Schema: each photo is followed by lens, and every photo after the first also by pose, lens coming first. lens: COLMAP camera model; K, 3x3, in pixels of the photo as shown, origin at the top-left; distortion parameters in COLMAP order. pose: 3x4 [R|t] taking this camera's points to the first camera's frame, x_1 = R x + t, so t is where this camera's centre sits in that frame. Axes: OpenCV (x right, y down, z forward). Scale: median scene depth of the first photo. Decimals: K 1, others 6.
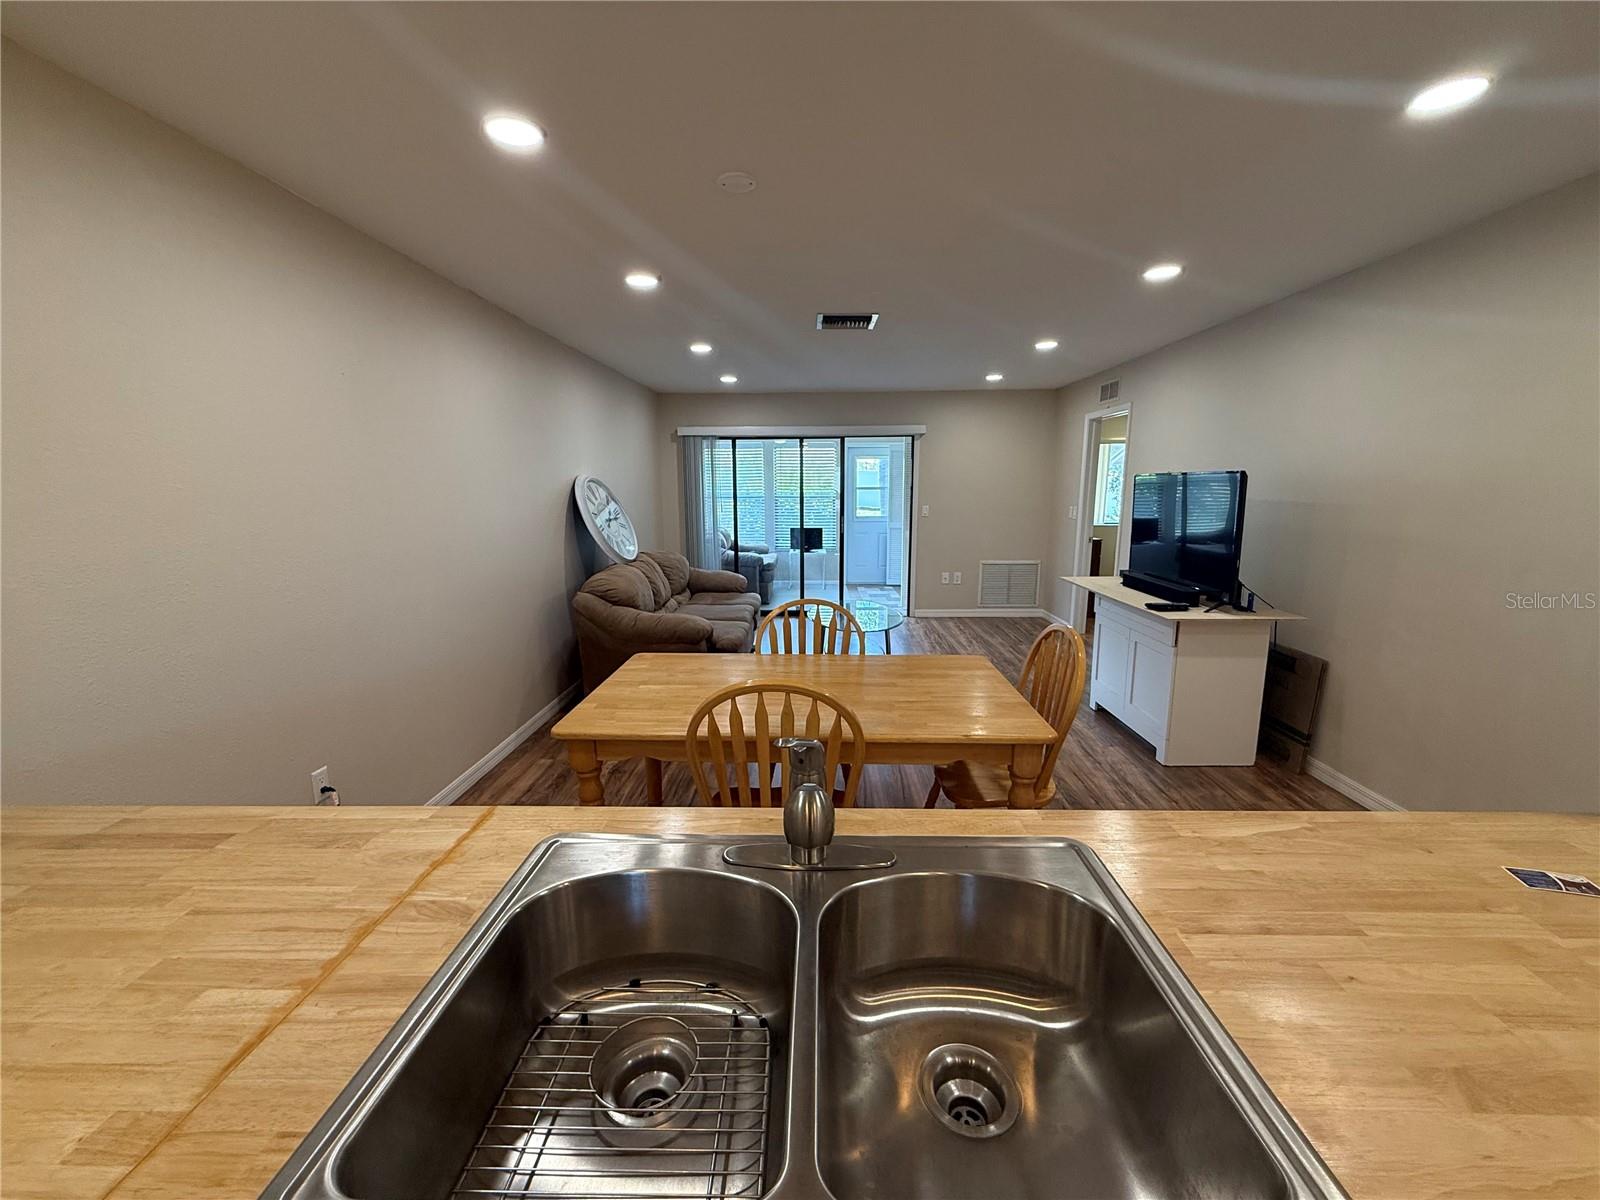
lens RADIAL K [[637.9, 0, 798.3], [0, 637.9, 596.1], [0, 0, 1]] dist [-0.000805, 0.000318]
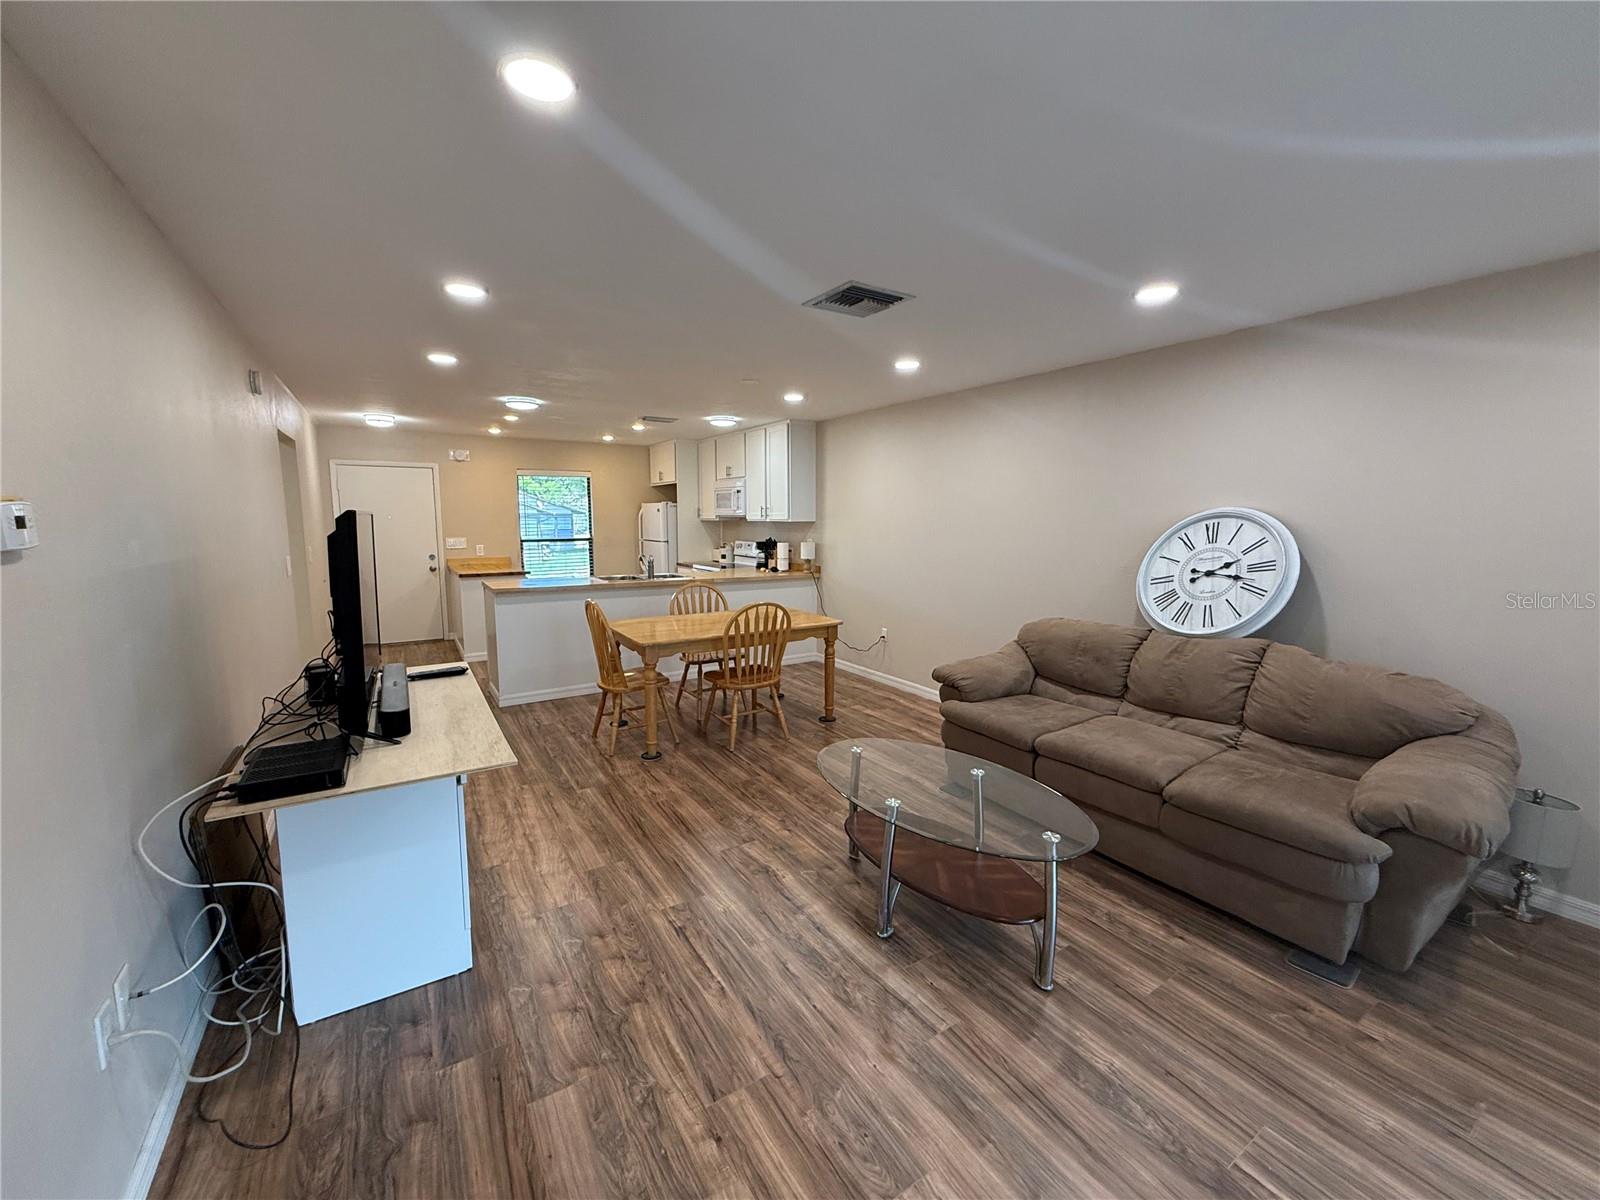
lens RADIAL K [[637.9, 0, 798.3], [0, 637.9, 596.1], [0, 0, 1]] dist [-0.000805, 0.000318]
pose [[-0.824352, 0.075719, -0.560990, 0.350761], [-0.094609, 0.958646, 0.268416, -0.185454], [0.558115, 0.274344, -0.783098, 1.010987]]
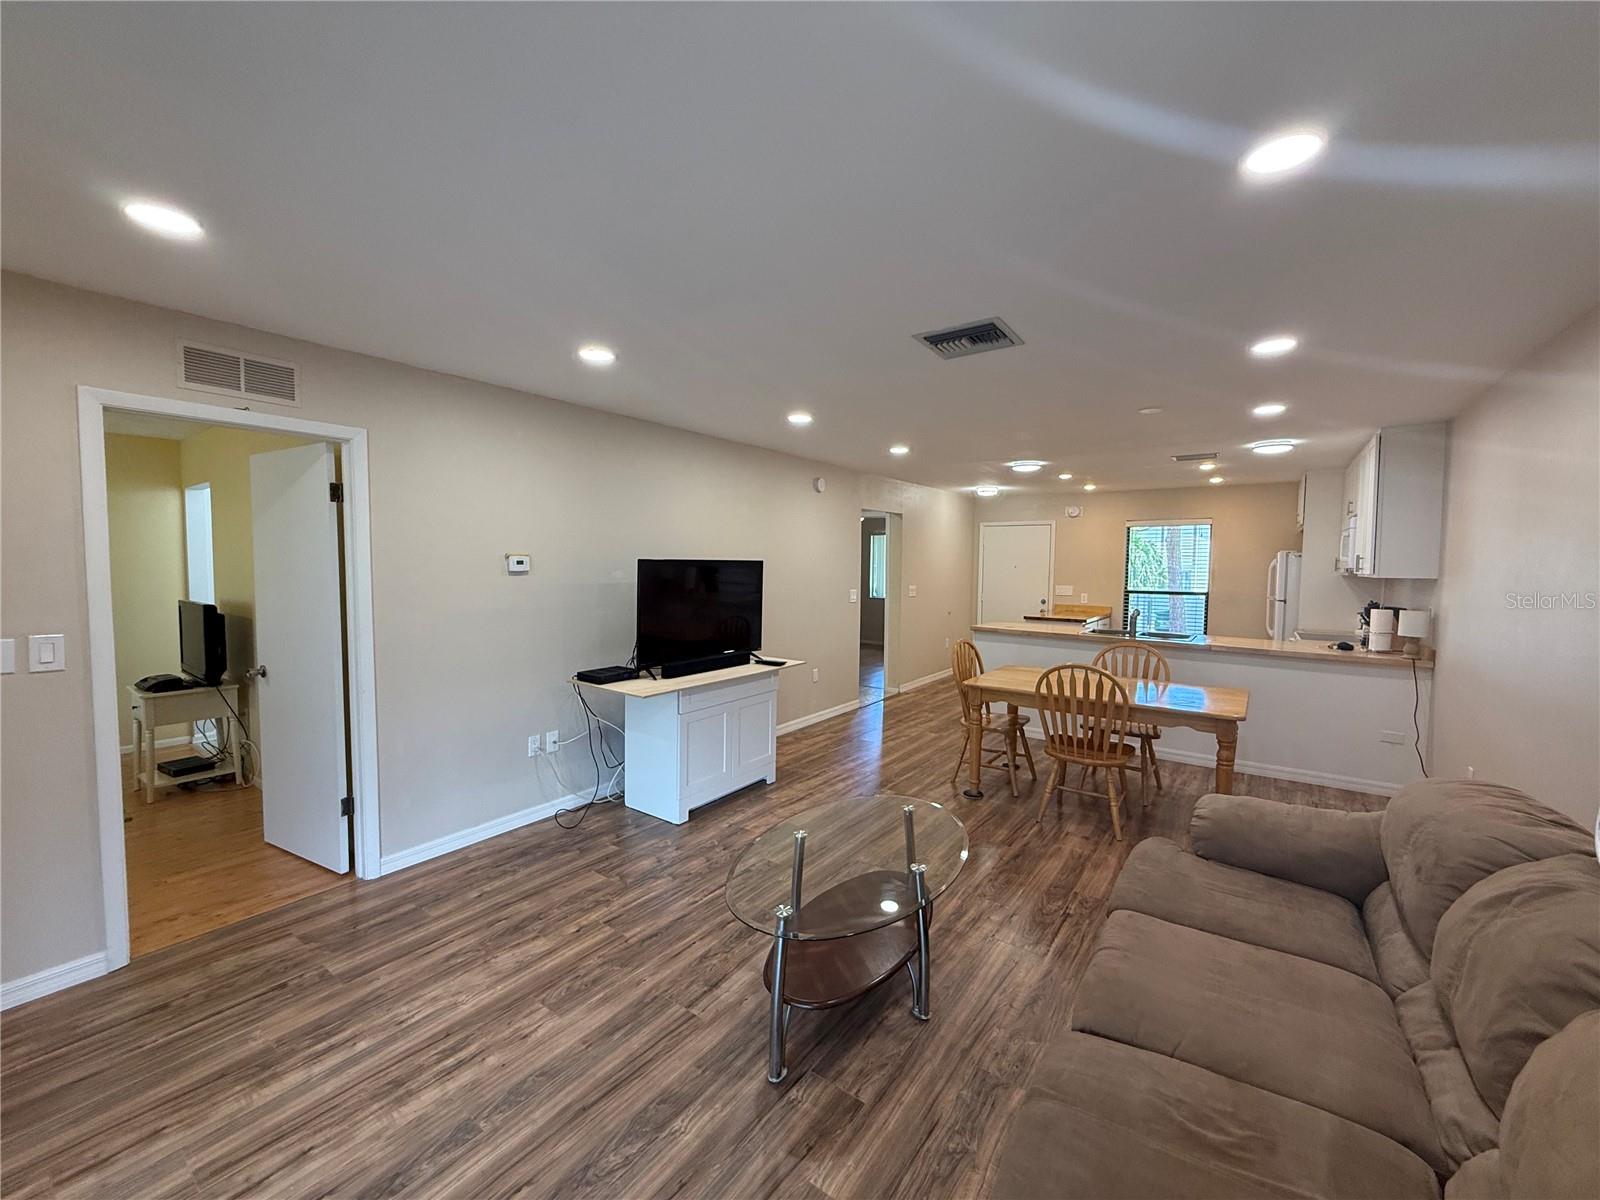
lens RADIAL K [[637.9, 0, 798.3], [0, 637.9, 596.1], [0, 0, 1]] dist [-0.000805, 0.000318]
pose [[-0.827787, -0.031824, 0.560139, -0.103014], [0.092165, 0.977113, 0.191719, -0.193342], [-0.553421, 0.210328, -0.805908, 1.068588]]
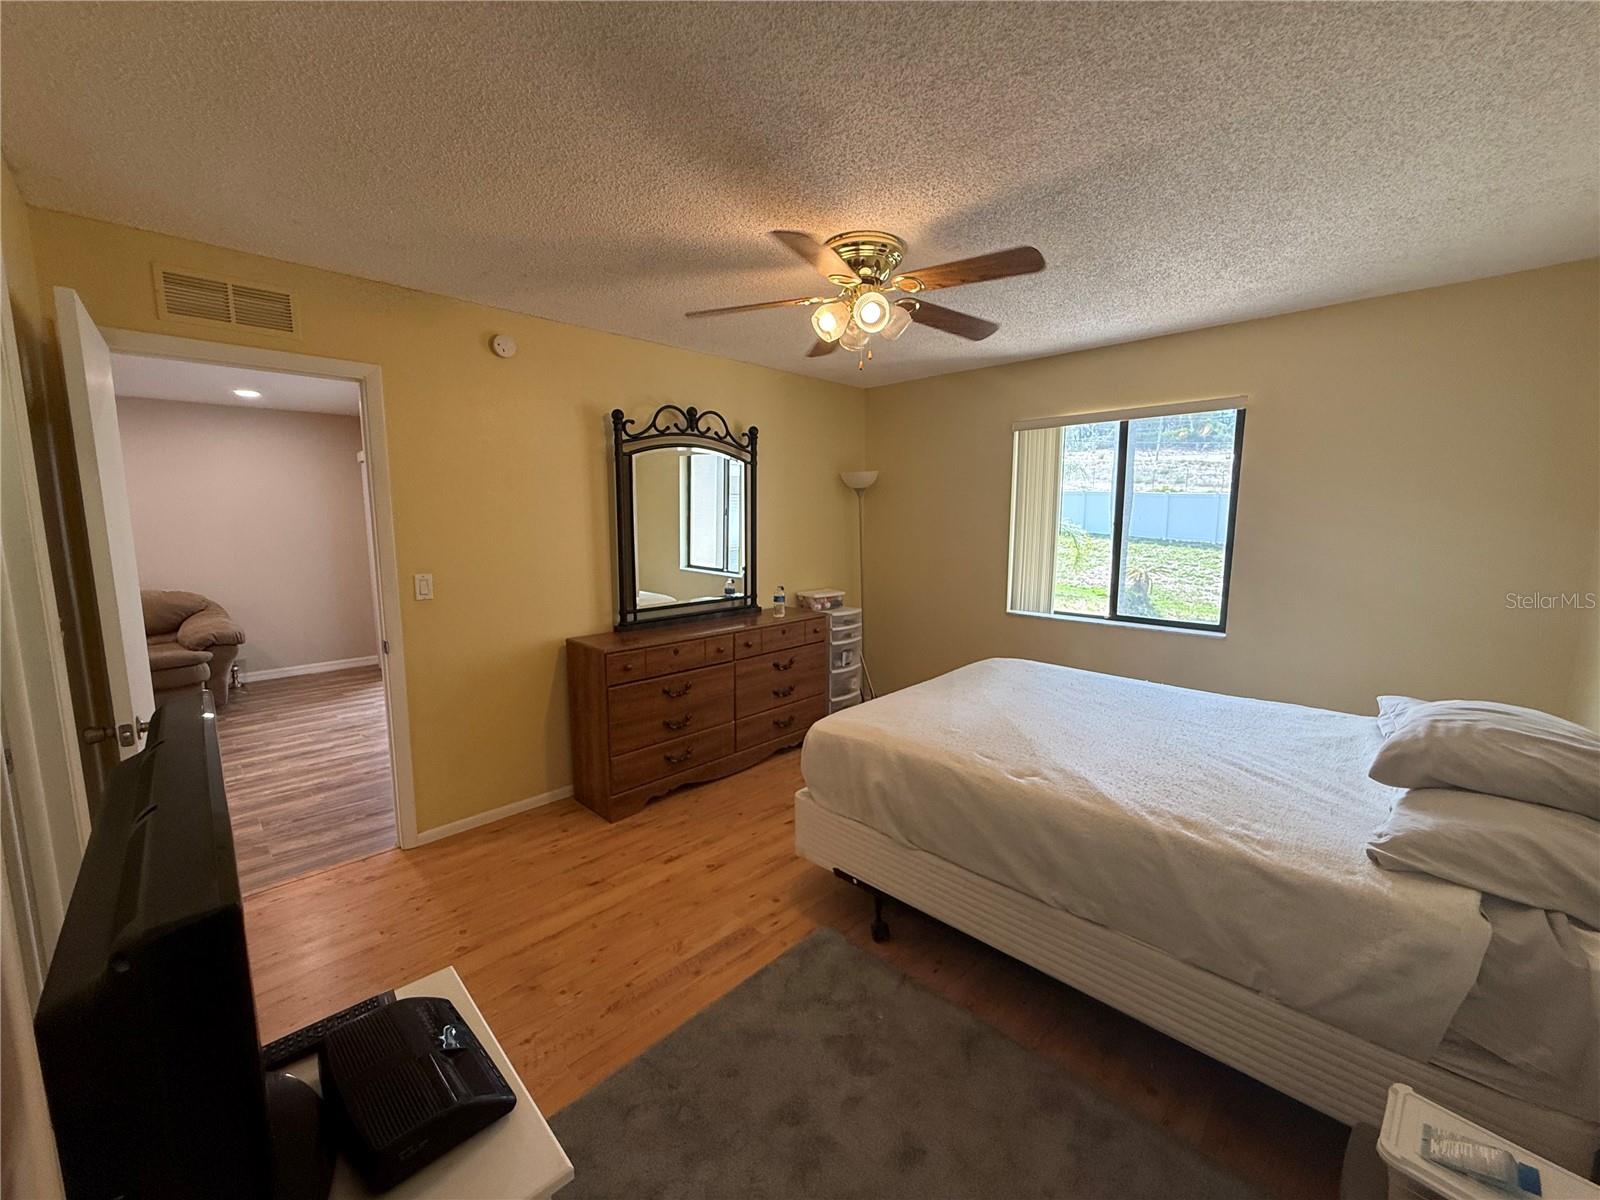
lens RADIAL K [[644.8, 0, 799.1], [0, 644.8, 589.1], [0, 0, 1]] dist [-0.000187, 0.001088]
pose [[0.727981, 0.087092, -0.680043, 0.974450], [-0.122524, 0.992457, -0.004059, -0.161640], [0.674560, 0.086276, 0.733161, 0.860370]]
